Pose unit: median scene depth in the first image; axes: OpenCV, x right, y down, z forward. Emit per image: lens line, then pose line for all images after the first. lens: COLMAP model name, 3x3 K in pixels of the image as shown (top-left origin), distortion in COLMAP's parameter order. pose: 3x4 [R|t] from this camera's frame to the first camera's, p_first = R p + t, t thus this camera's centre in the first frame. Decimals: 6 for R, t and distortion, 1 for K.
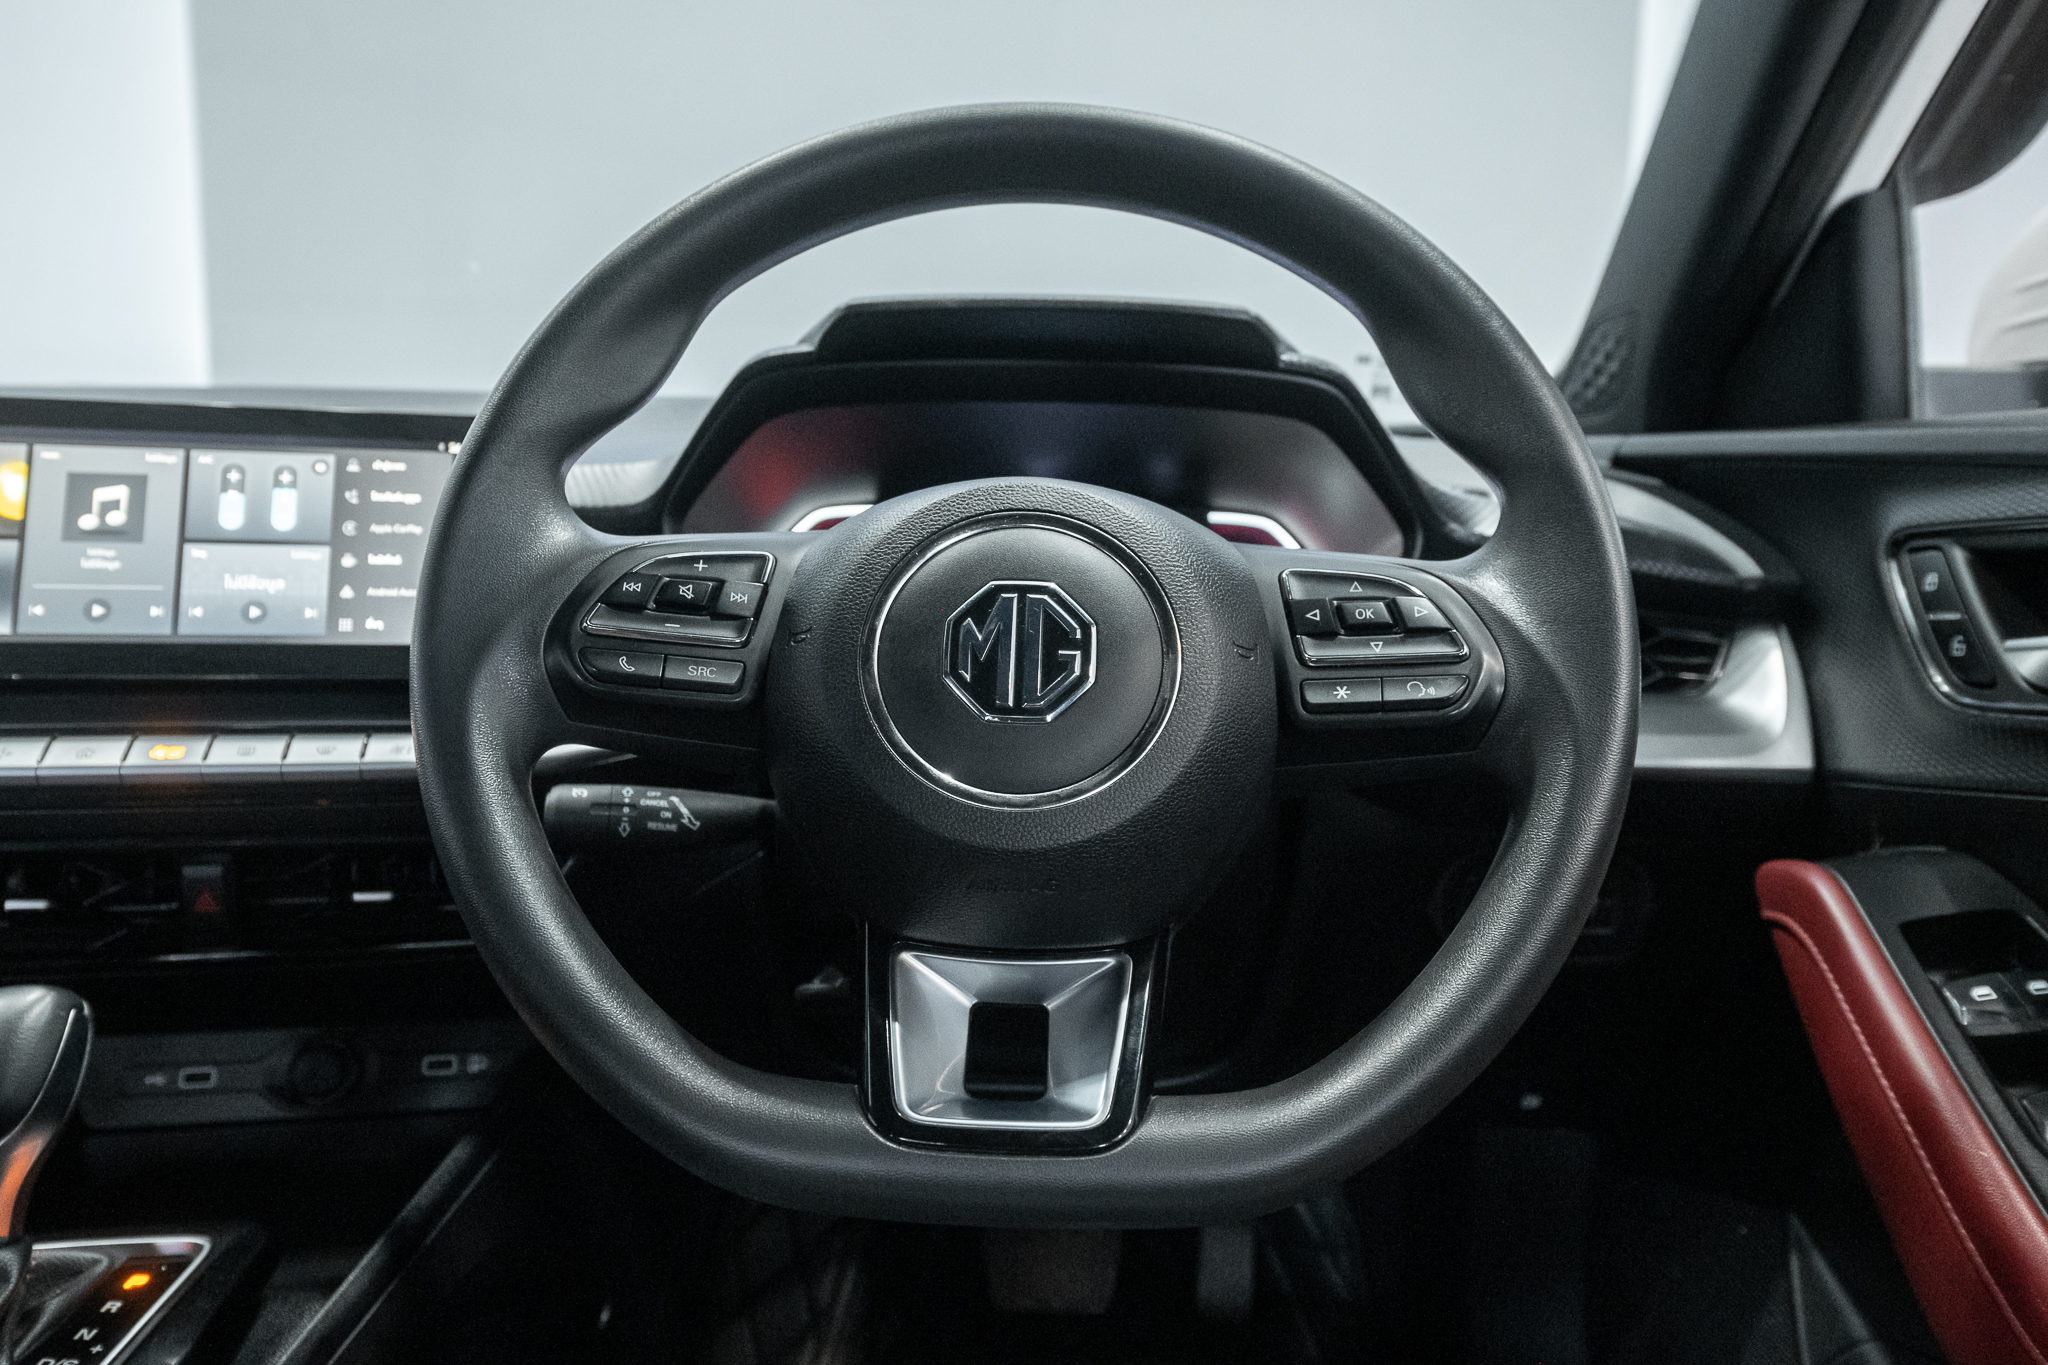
lens RADIAL K [[1252.5, 0, 1060.8], [0, 1252.5, 705.1], [0, 0, 1]] dist [0.000203, -0.022024]
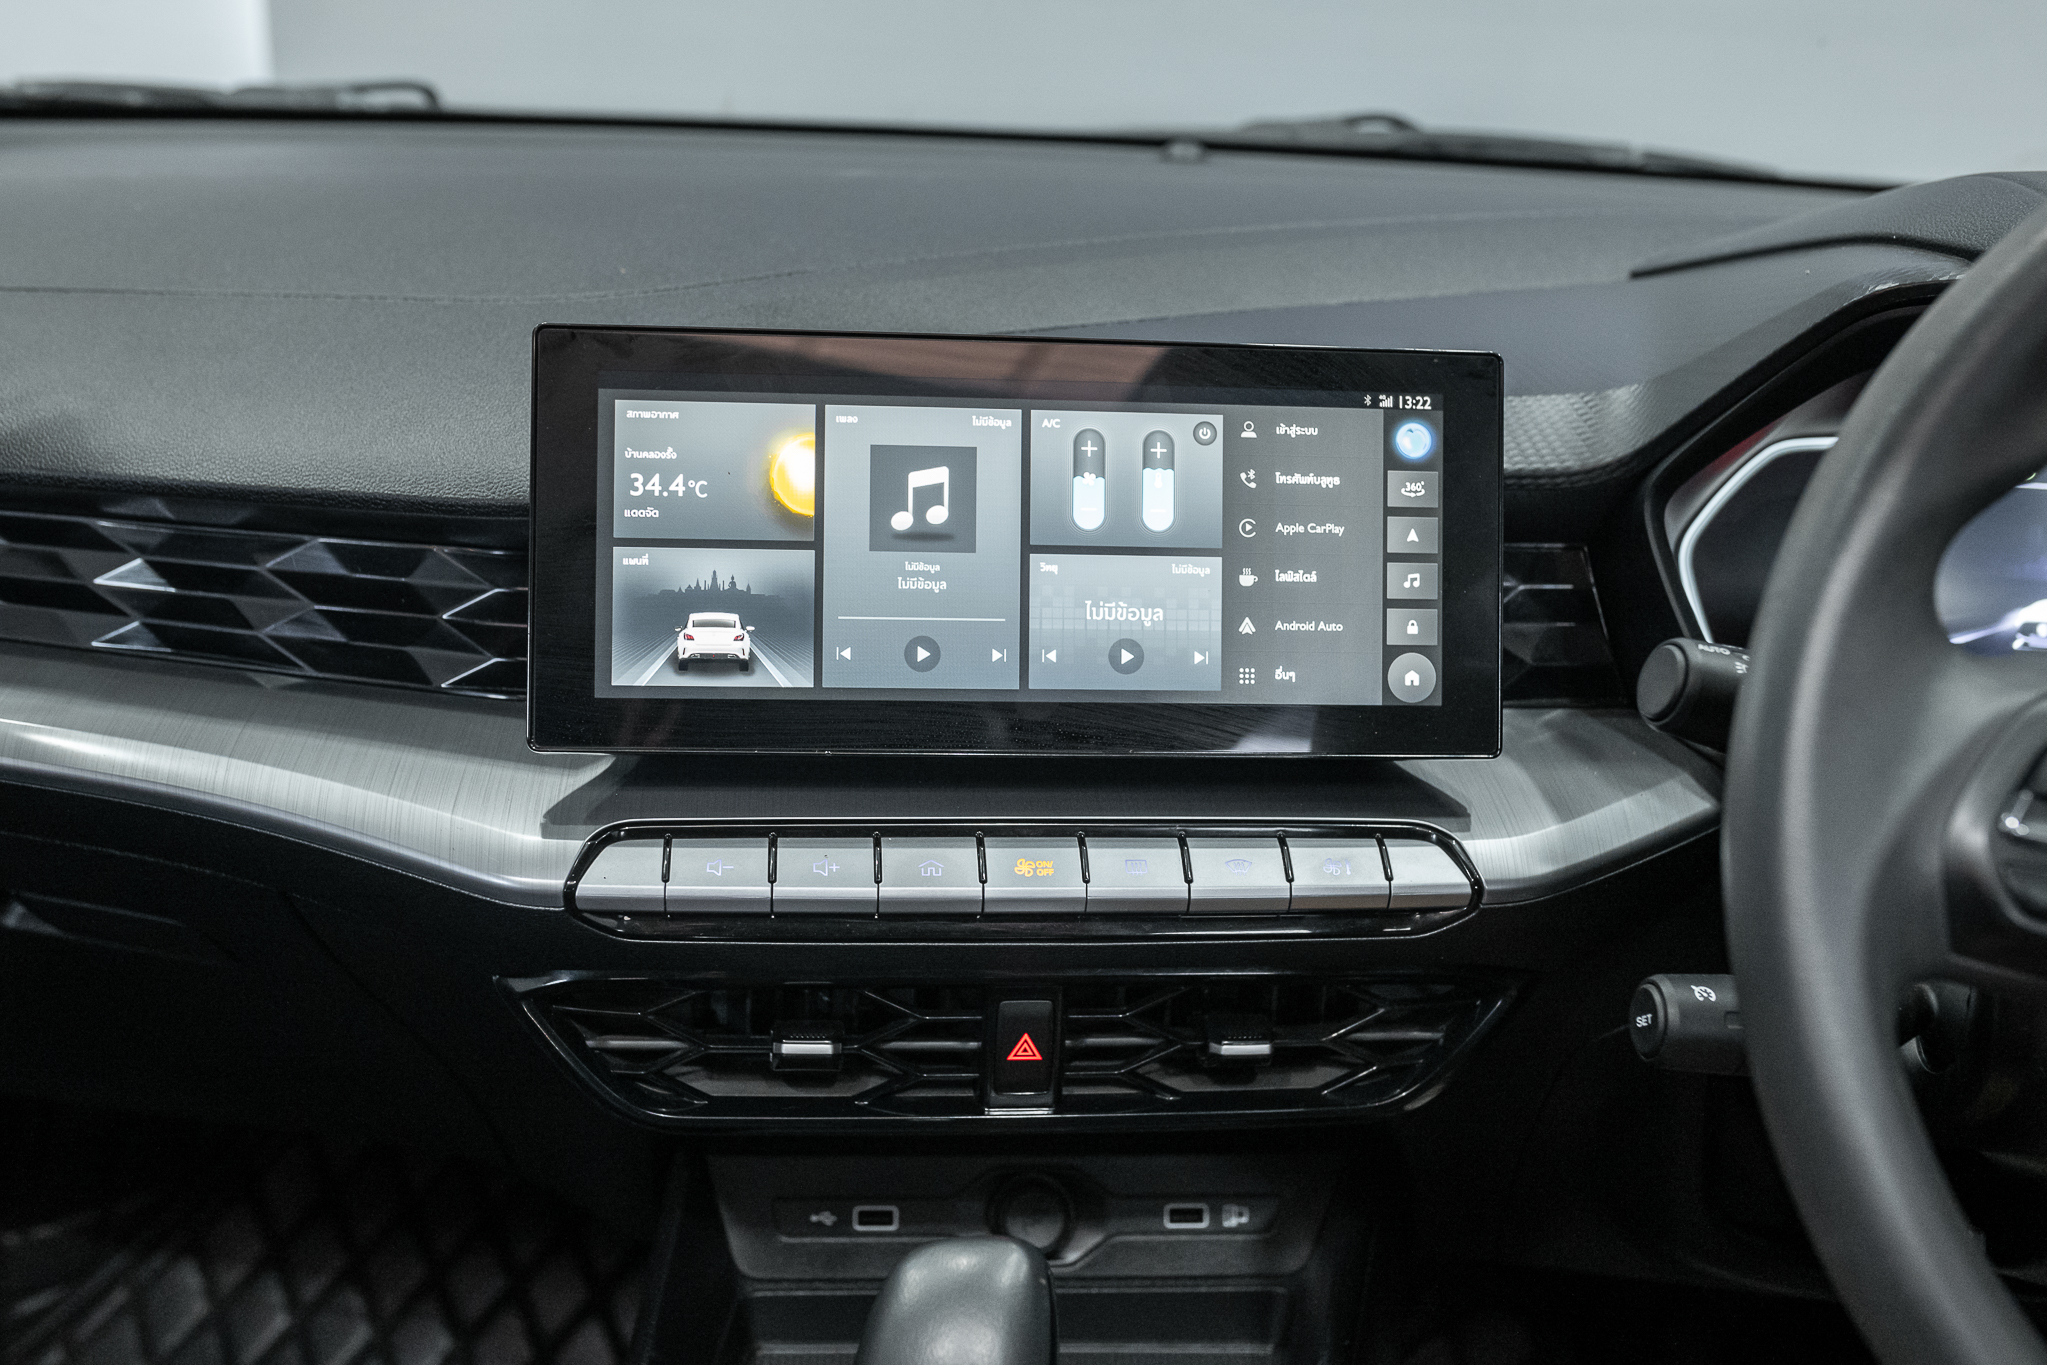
lens RADIAL K [[1971.1, 0, 1019.5], [0, 1971.1, 714.7], [0, 0, 1]] dist [-0.011695, 0.006127]
pose [[0.993067, 0.052534, -0.105157, -0.592006], [-0.032605, 0.982578, 0.182966, -0.240486], [0.112937, -0.178269, 0.977479, -0.071530]]
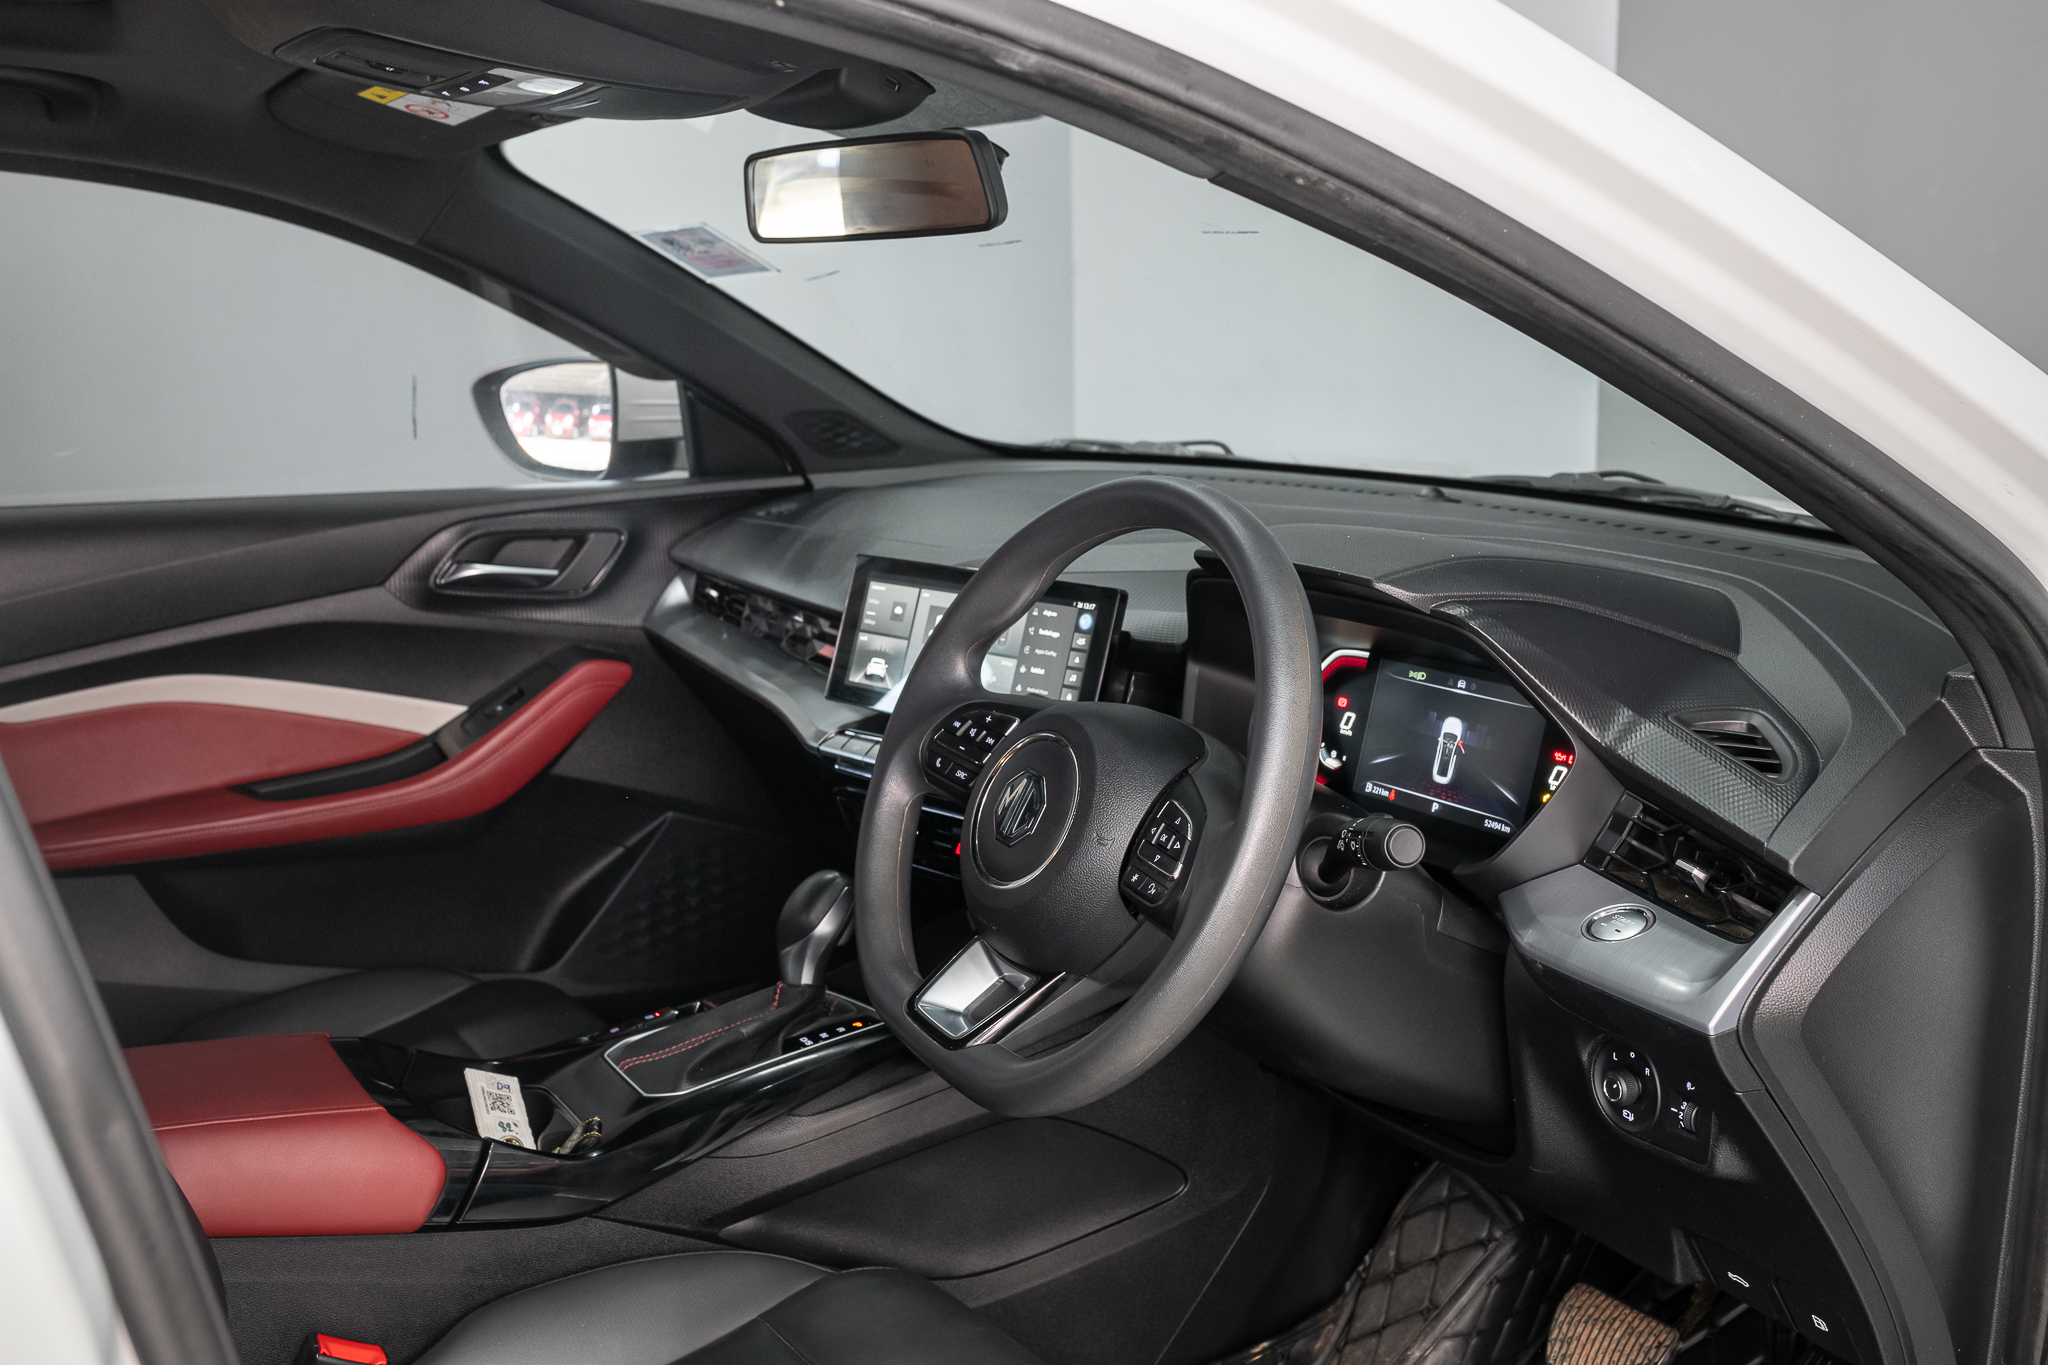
lens RADIAL K [[1972.1, 0, 1020.0], [0, 1972.1, 714.7], [0, 0, 1]] dist [-0.011695, 0.006127]
pose [[0.563768, 0.149133, -0.812357, 1.653152], [-0.102199, 0.988601, 0.110563, -0.359369], [0.819586, 0.020690, 0.572583, -0.548404]]
